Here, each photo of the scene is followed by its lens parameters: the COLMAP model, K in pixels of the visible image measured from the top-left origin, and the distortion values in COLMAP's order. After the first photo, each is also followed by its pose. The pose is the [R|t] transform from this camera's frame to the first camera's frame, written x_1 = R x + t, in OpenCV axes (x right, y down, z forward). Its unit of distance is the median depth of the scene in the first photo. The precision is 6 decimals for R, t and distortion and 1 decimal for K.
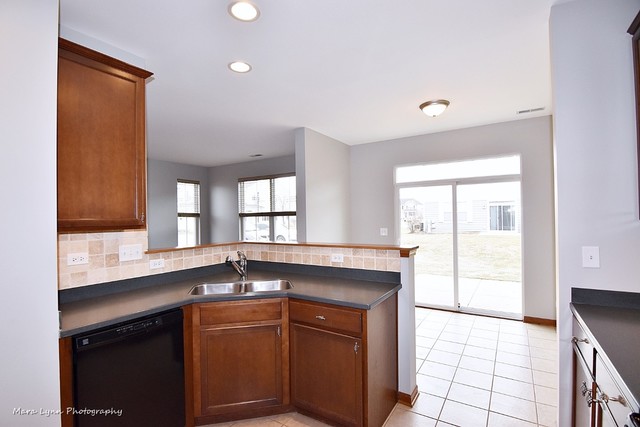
lens RADIAL K [[317.6, 0, 319.6], [0, 317.6, 215.3], [0, 0, 1]] dist [-0.001504, 0.000076]
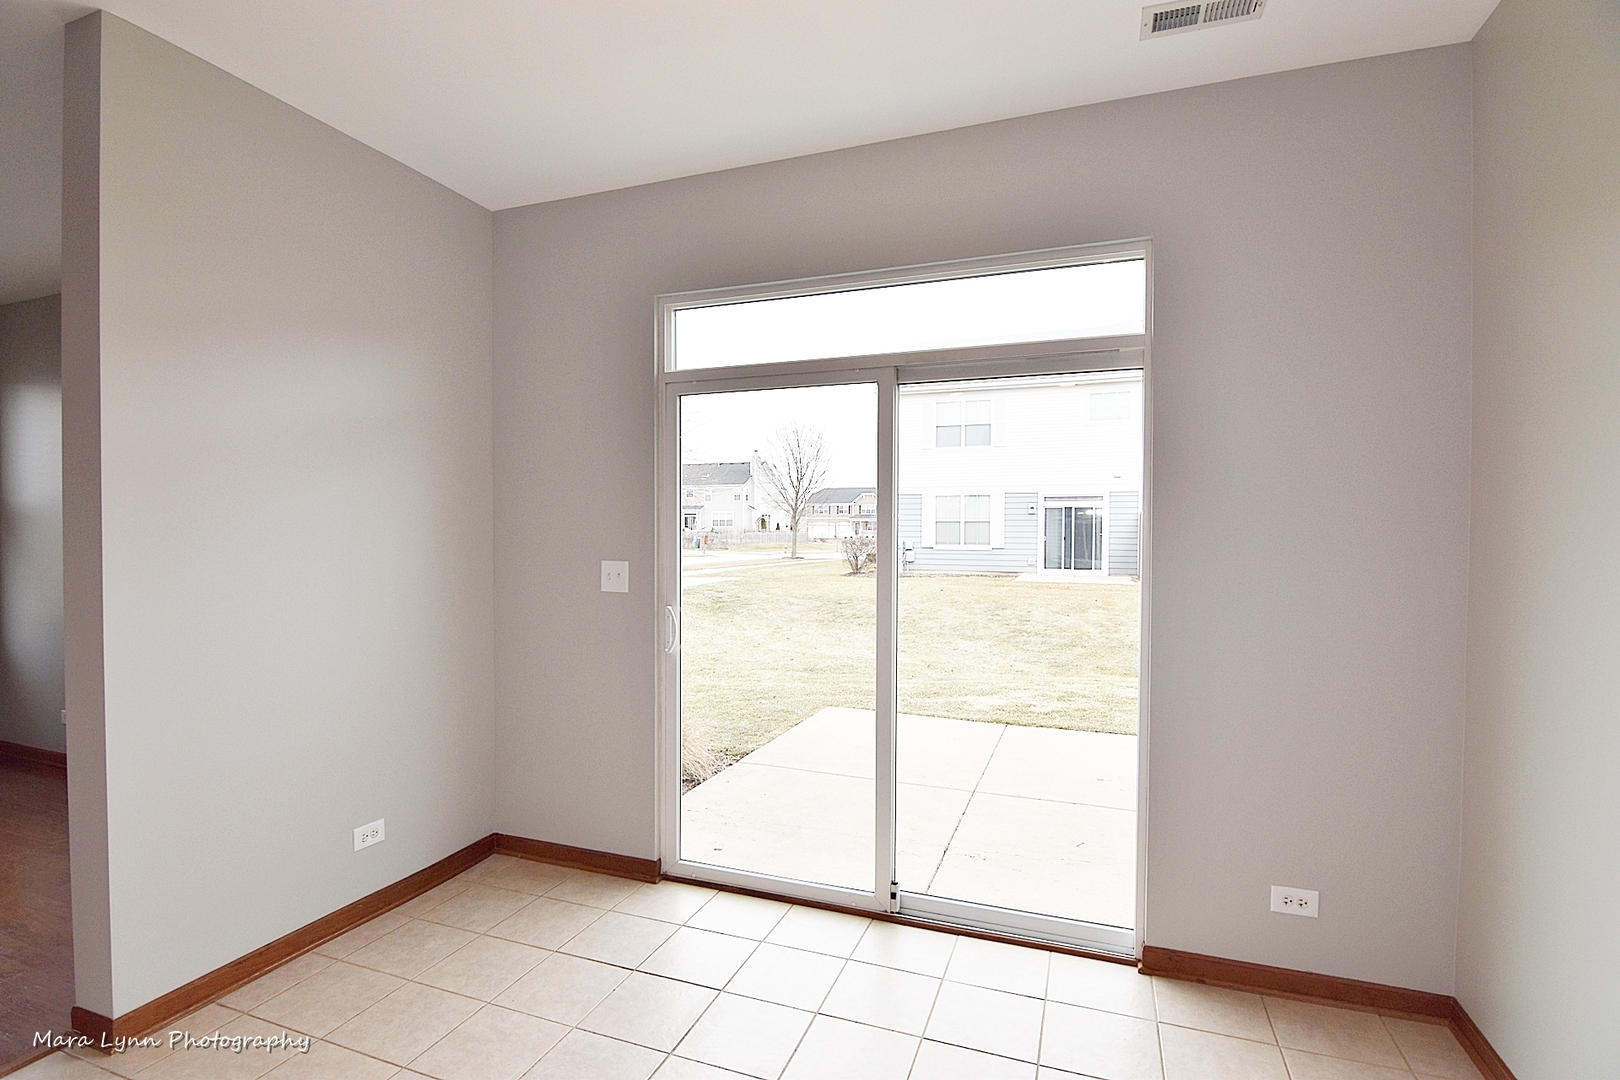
lens RADIAL K [[779.3, 0, 808.2], [0, 779.3, 536.5], [0, 0, 1]] dist [-0.001862, -0.000217]
pose [[0.981118, 0.019210, 0.192454, 0.125379], [-0.021482, 0.999722, 0.009726, 0.006835], [-0.192214, -0.013676, 0.981258, 0.214598]]
